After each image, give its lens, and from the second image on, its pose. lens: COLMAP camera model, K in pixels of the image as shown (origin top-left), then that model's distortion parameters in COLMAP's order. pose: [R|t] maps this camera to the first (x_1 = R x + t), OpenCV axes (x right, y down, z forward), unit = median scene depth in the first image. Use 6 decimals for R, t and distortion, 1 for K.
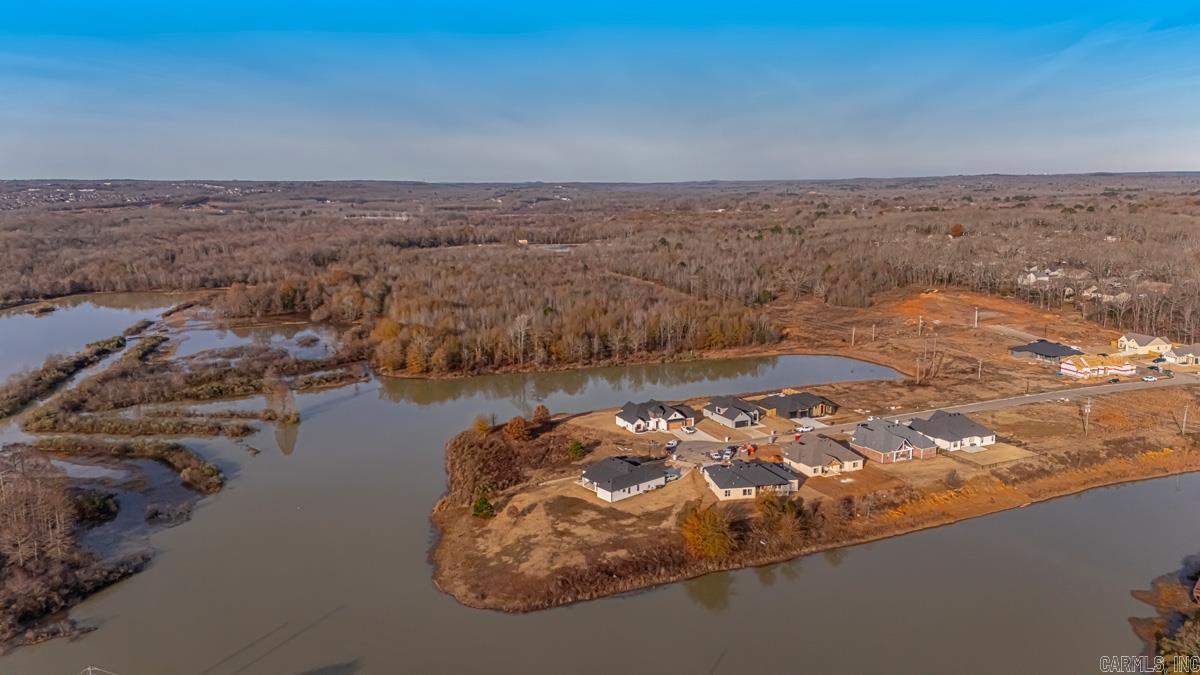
lens RADIAL K [[868.9, 0, 601.3], [0, 868.9, 338.2], [0, 0, 1]] dist [0.114671, -0.141092]
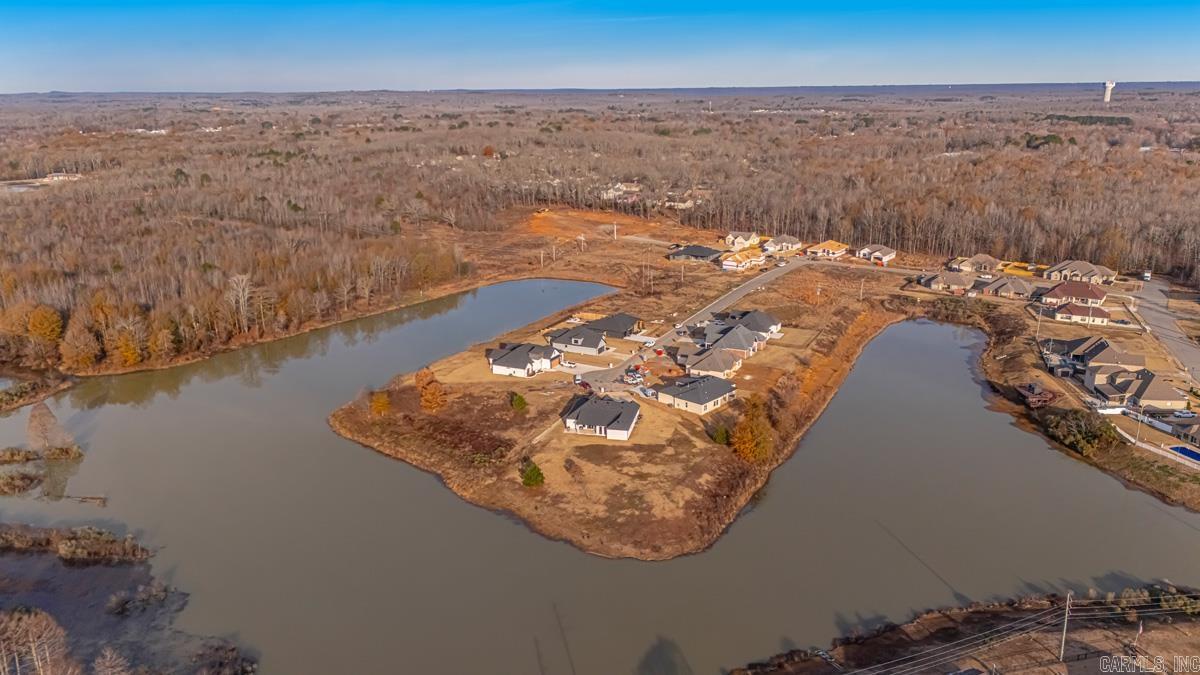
lens RADIAL K [[868.9, 0, 601.3], [0, 868.9, 338.2], [0, 0, 1]] dist [0.114671, -0.141092]
pose [[0.786484, -0.166463, 0.594755, -0.470708], [0.111106, 0.985416, 0.128880, -0.053625], [-0.607535, -0.035281, 0.793509, 0.150809]]
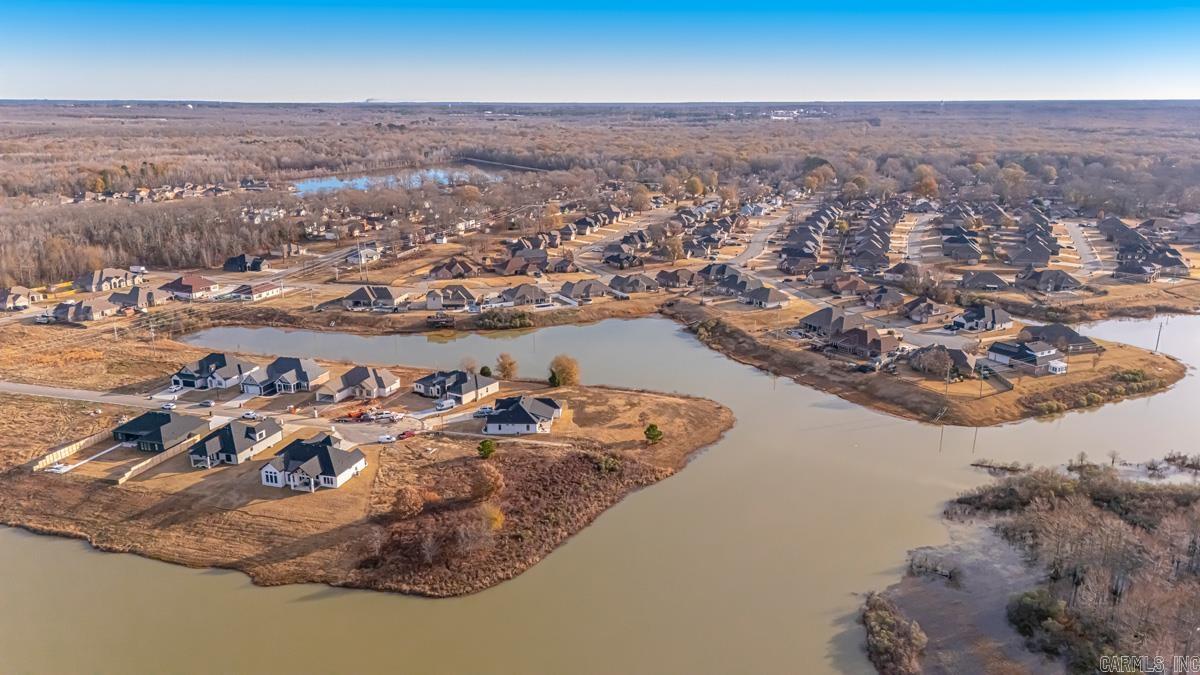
lens RADIAL K [[868.9, 0, 601.3], [0, 868.9, 338.2], [0, 0, 1]] dist [0.114671, -0.141092]
pose [[-0.738923, -0.167325, 0.652683, -0.594148], [0.127268, 0.916578, 0.379062, -0.258893], [-0.661662, 0.363163, -0.655985, 1.301657]]
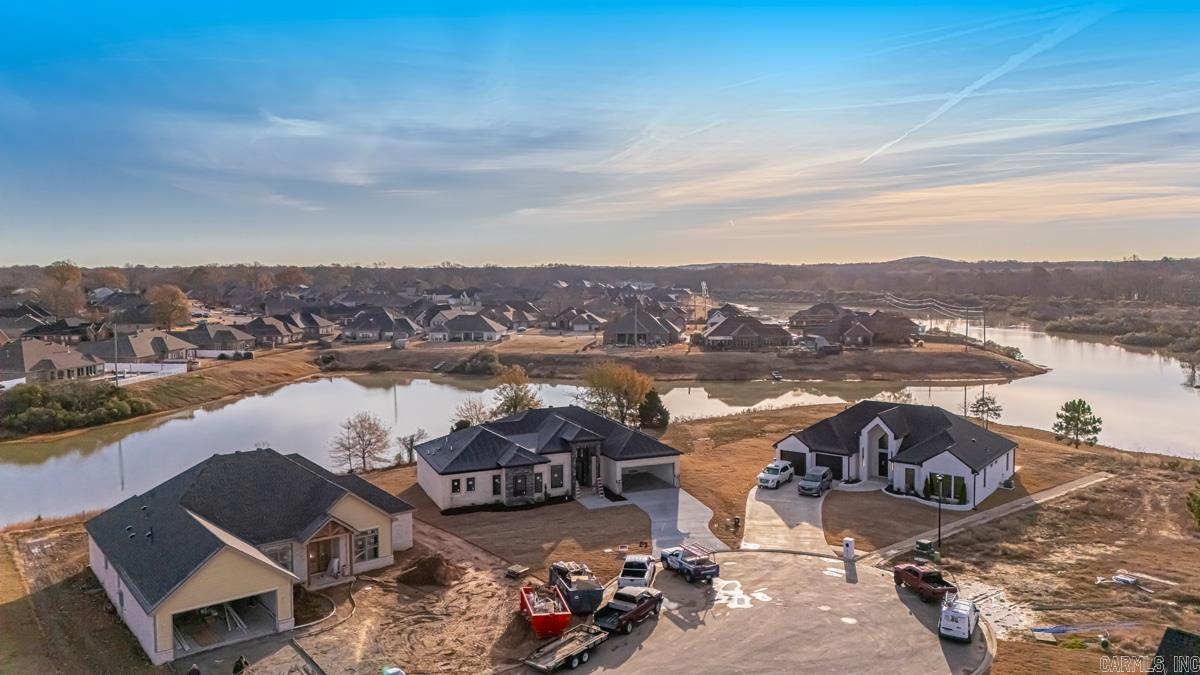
lens RADIAL K [[872.2, 0, 601.3], [0, 872.2, 340.0], [0, 0, 1]] dist [0.065761, -0.053851]
pose [[-0.975962, 0.033964, -0.215278, 0.178906], [-0.022334, 0.966996, 0.253812, 0.018973], [0.216794, 0.252519, -0.942992, 1.064215]]
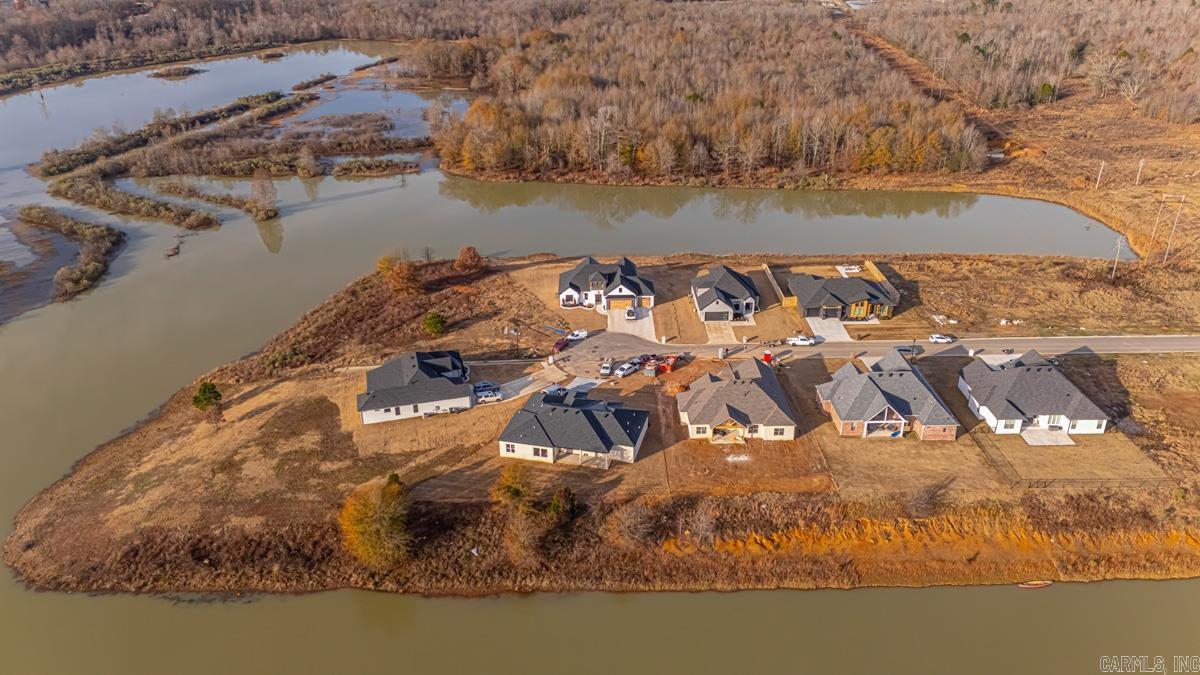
lens RADIAL K [[868.9, 0, 601.3], [0, 868.9, 338.2], [0, 0, 1]] dist [0.114671, -0.141092]
pose [[0.909831, 0.177918, -0.374903, 0.332772], [-0.072403, 0.957630, 0.278751, -0.065445], [0.408613, -0.226472, 0.884164, 0.366477]]
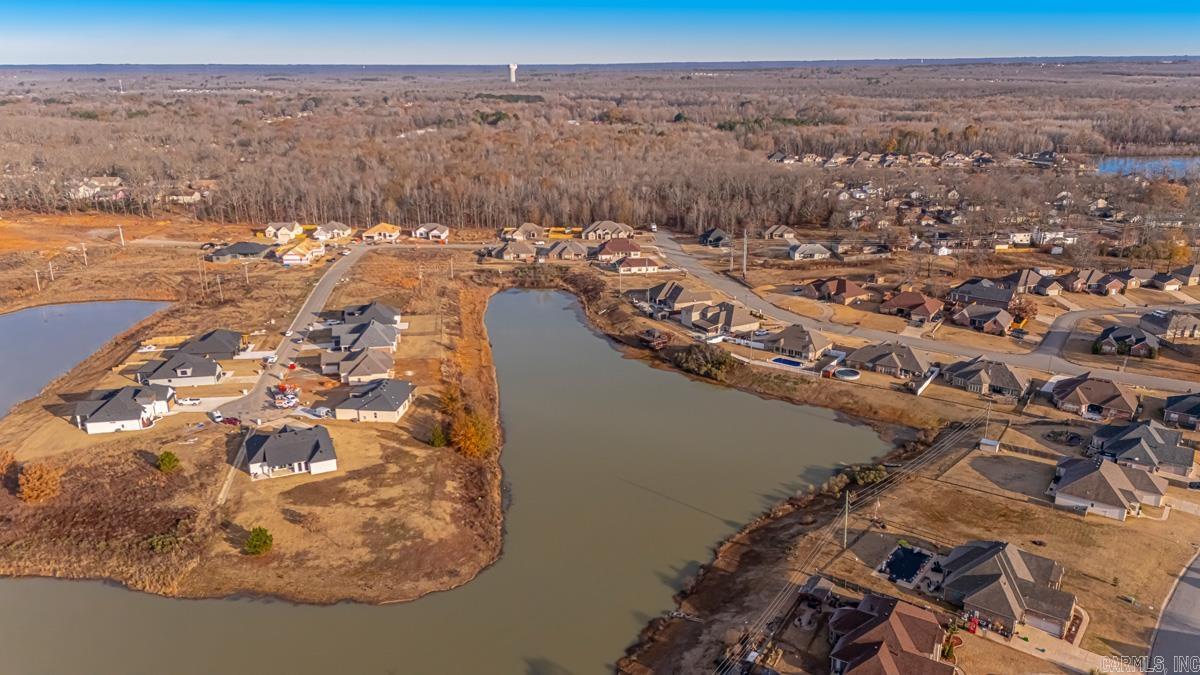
lens RADIAL K [[868.9, 0, 601.3], [0, 868.9, 338.2], [0, 0, 1]] dist [0.114671, -0.141092]
pose [[0.282512, -0.281203, 0.917122, -0.547647], [0.177437, 0.954889, 0.238125, -0.085699], [-0.942711, 0.095458, 0.319663, 0.333419]]
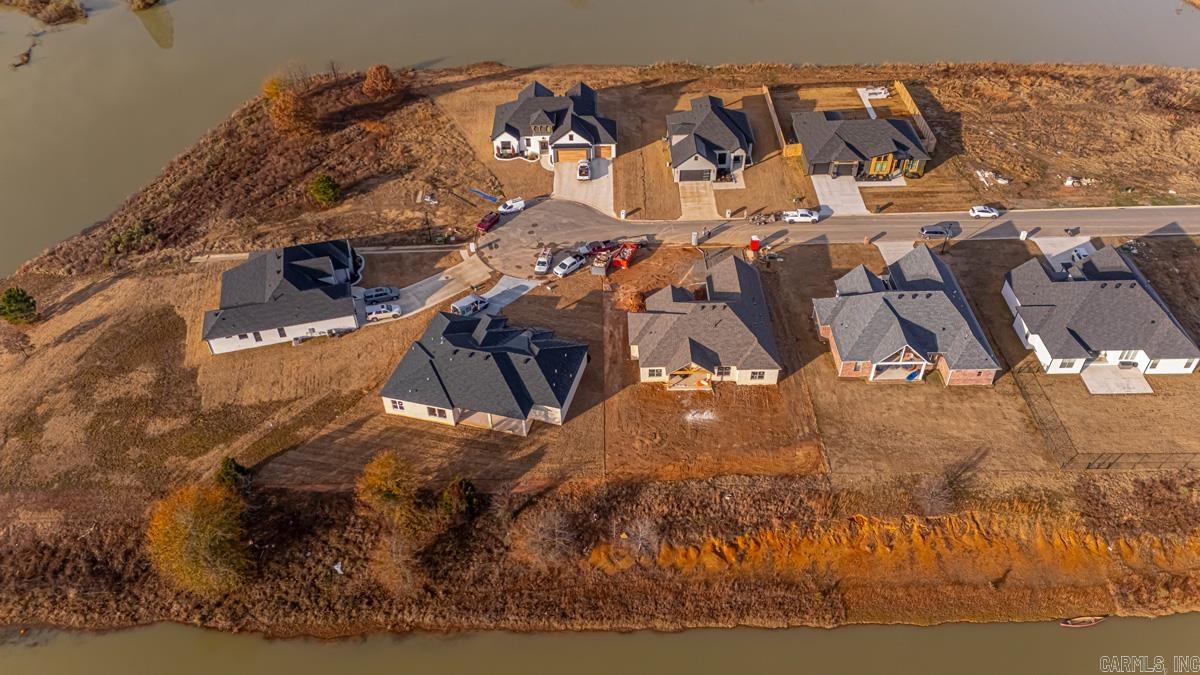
lens RADIAL K [[869.1, 0, 600.0], [0, 869.1, 337.5], [0, 0, 1]] dist [0.092183, -0.089833]
pose [[0.905484, 0.276512, -0.321933, 0.301413], [-0.066226, 0.841368, 0.536390, -0.093560], [0.419182, -0.464372, 0.780157, 0.527826]]
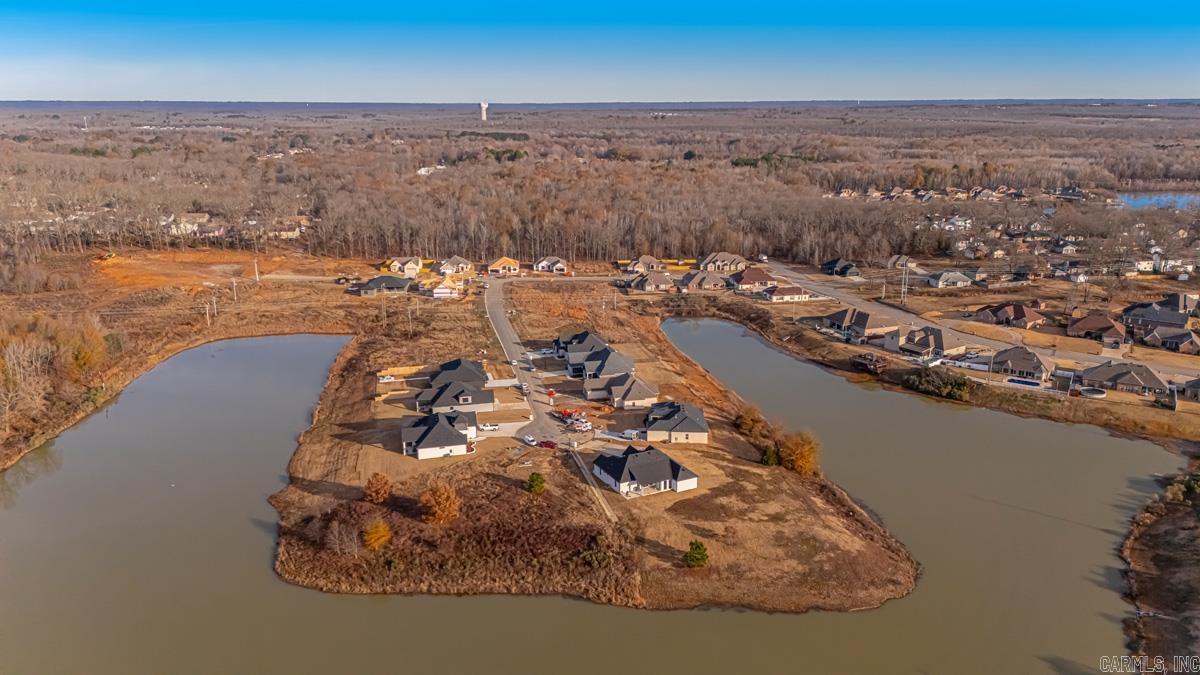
lens RADIAL K [[868.9, 0, 601.3], [0, 868.9, 338.2], [0, 0, 1]] dist [0.114671, -0.141092]
pose [[0.218228, -0.246218, 0.944327, -0.662249], [0.175773, 0.961741, 0.210139, -0.140615], [-0.959938, 0.120129, 0.253157, 0.646011]]
